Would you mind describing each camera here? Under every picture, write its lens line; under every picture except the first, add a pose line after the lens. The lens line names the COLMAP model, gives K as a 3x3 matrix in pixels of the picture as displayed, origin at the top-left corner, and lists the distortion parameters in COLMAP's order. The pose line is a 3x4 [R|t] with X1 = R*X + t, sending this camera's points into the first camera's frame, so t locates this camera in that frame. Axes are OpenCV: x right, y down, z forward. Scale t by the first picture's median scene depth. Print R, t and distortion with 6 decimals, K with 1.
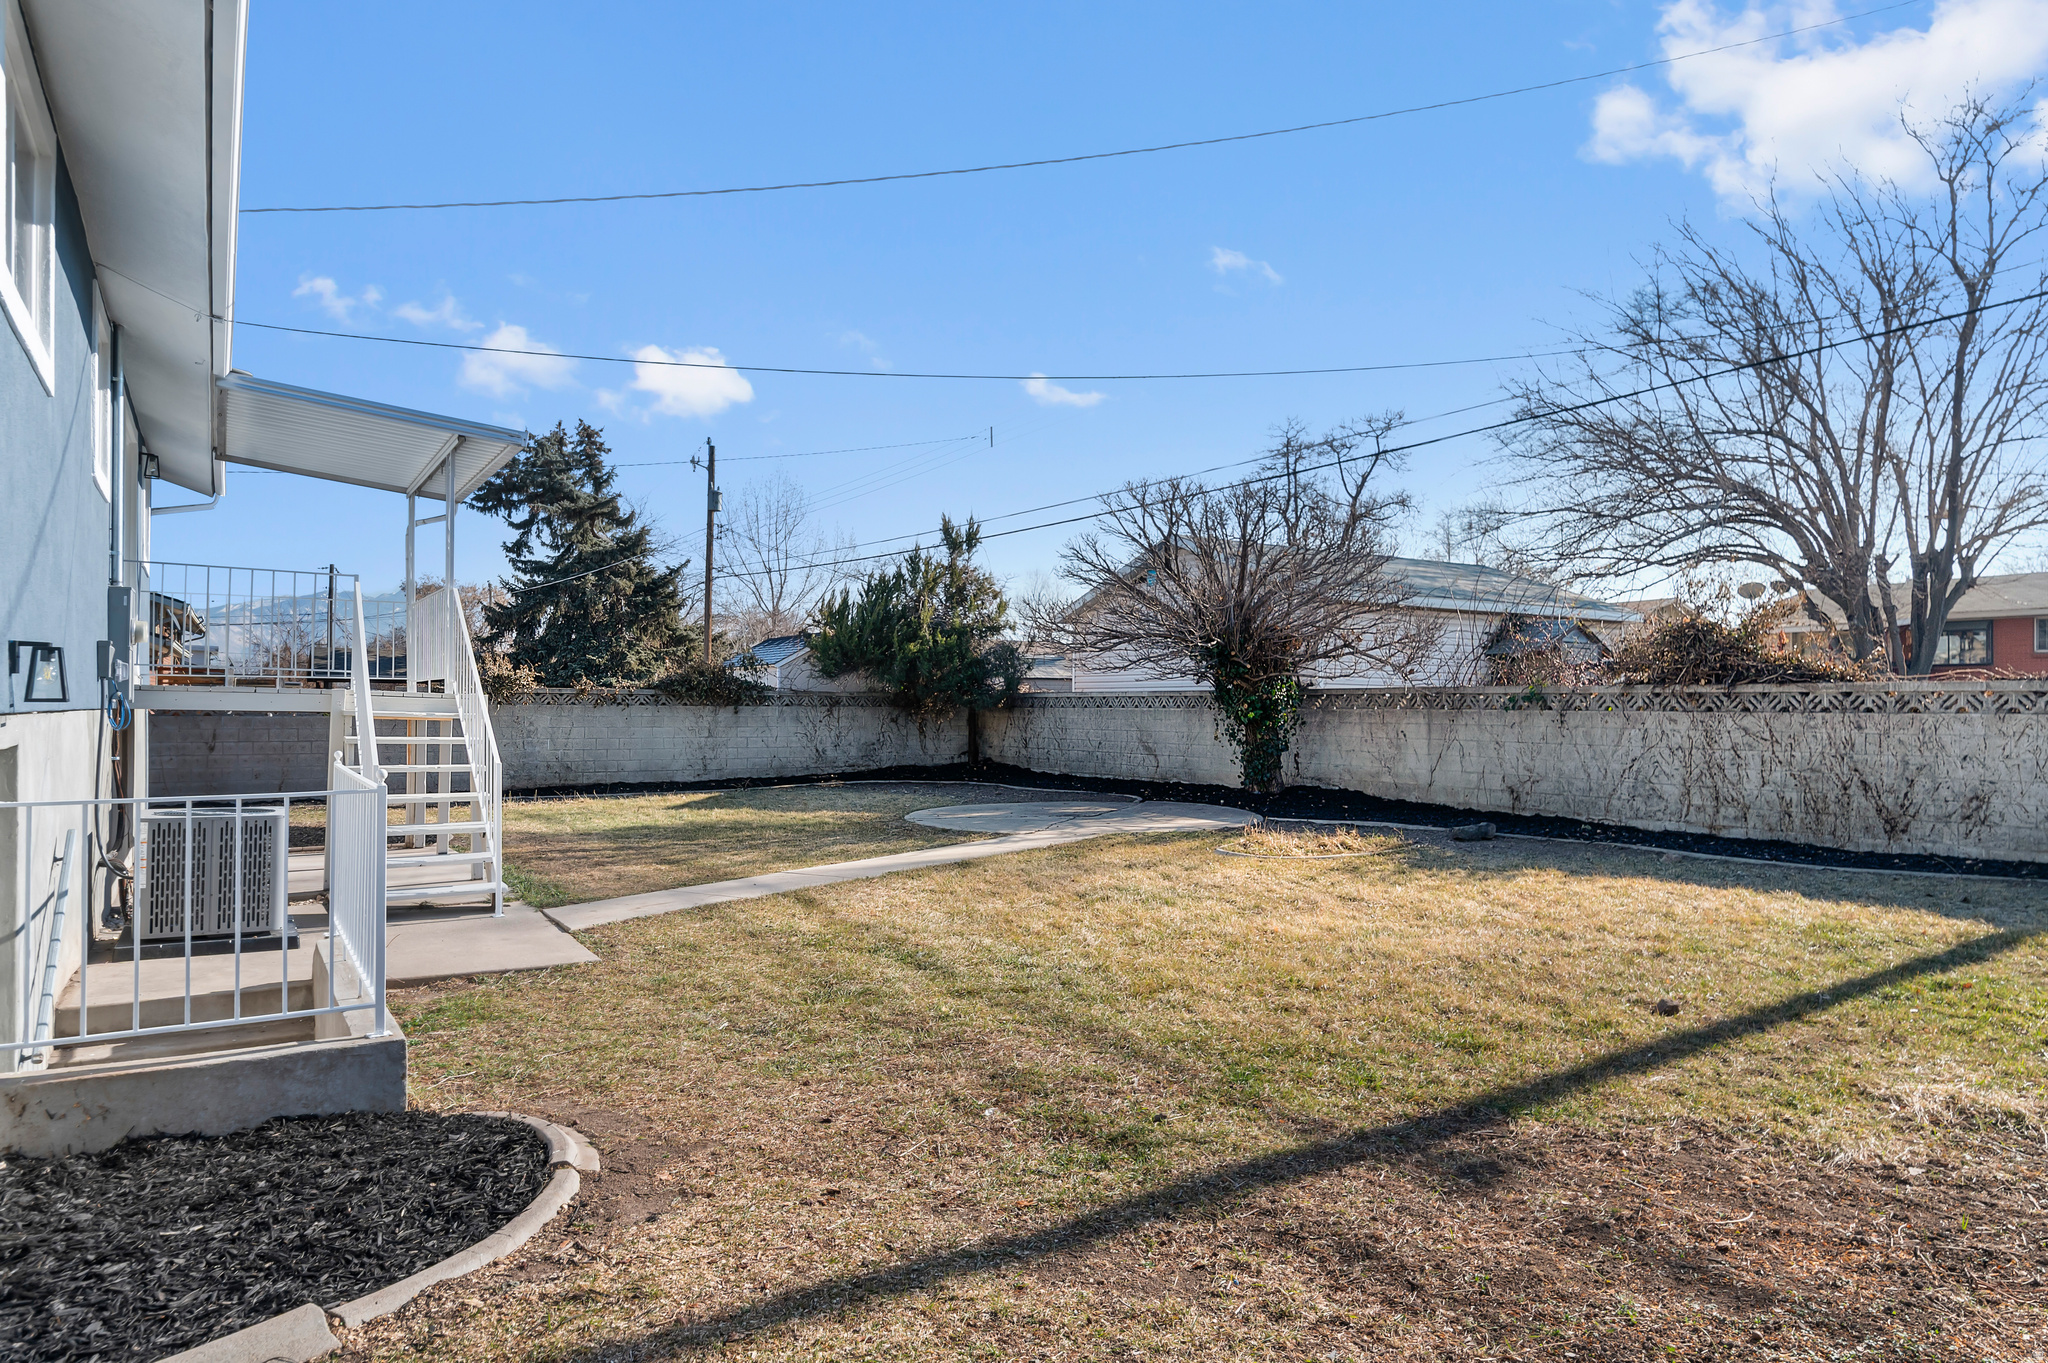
lens RADIAL K [[1311.7, 0, 1020.7], [0, 1311.7, 693.2], [0, 0, 1]] dist [-0.000422, 0.001861]
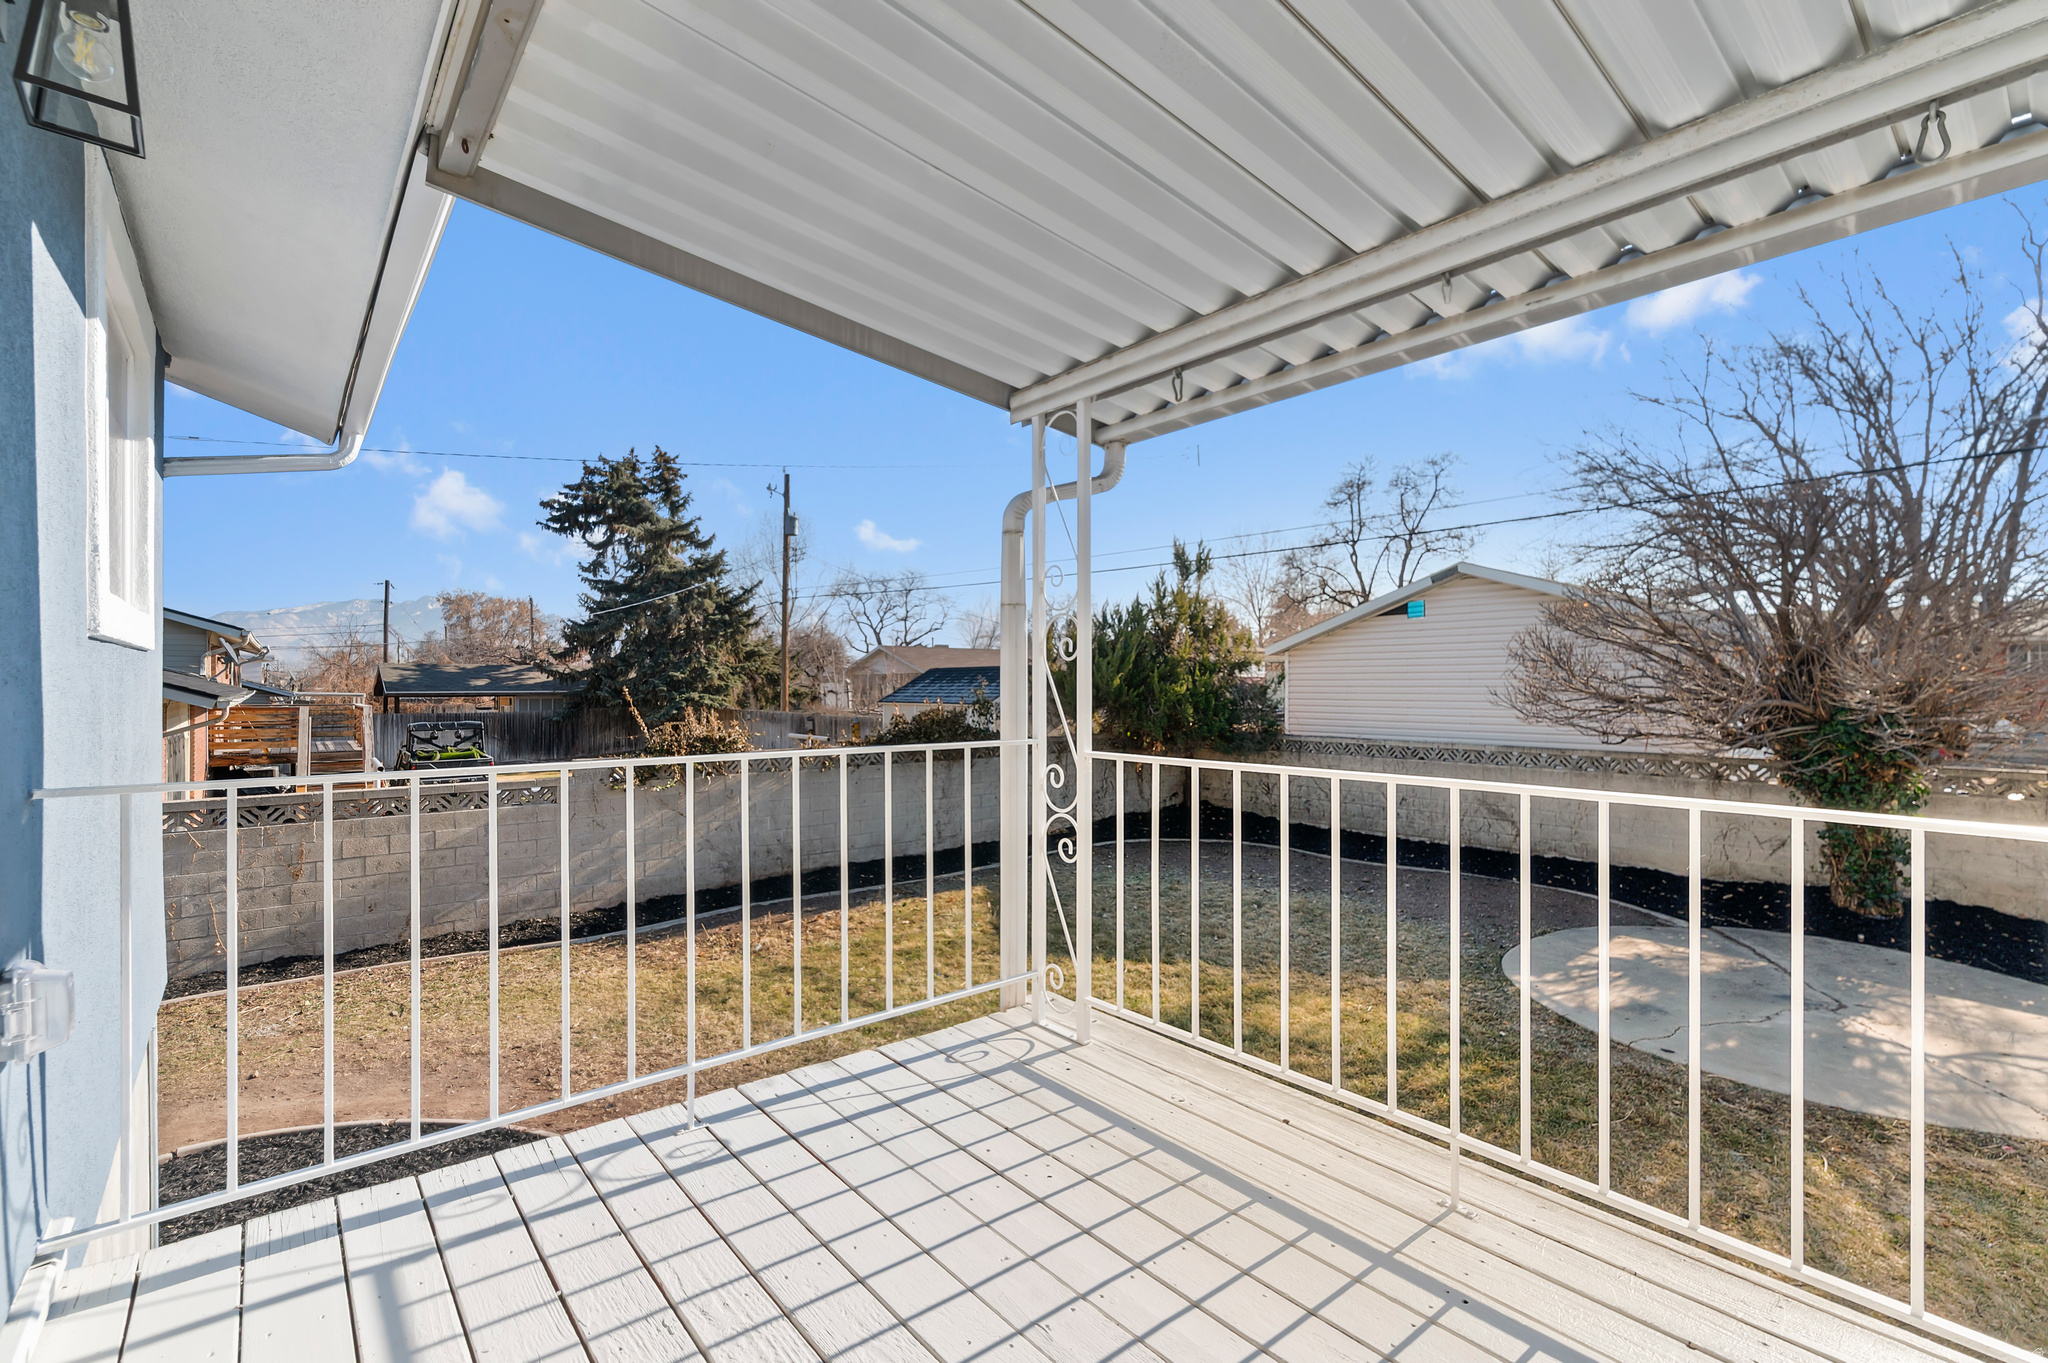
lens RADIAL K [[911.8, 0, 1024.0], [0, 911.8, 681.5], [0, 0, 1]] dist [-0.000480, -0.000026]
pose [[0.989643, -0.006805, 0.143389, -0.150512], [0.005314, 0.999928, 0.010777, -0.026391], [-0.143452, -0.009903, 0.989608, 0.233255]]
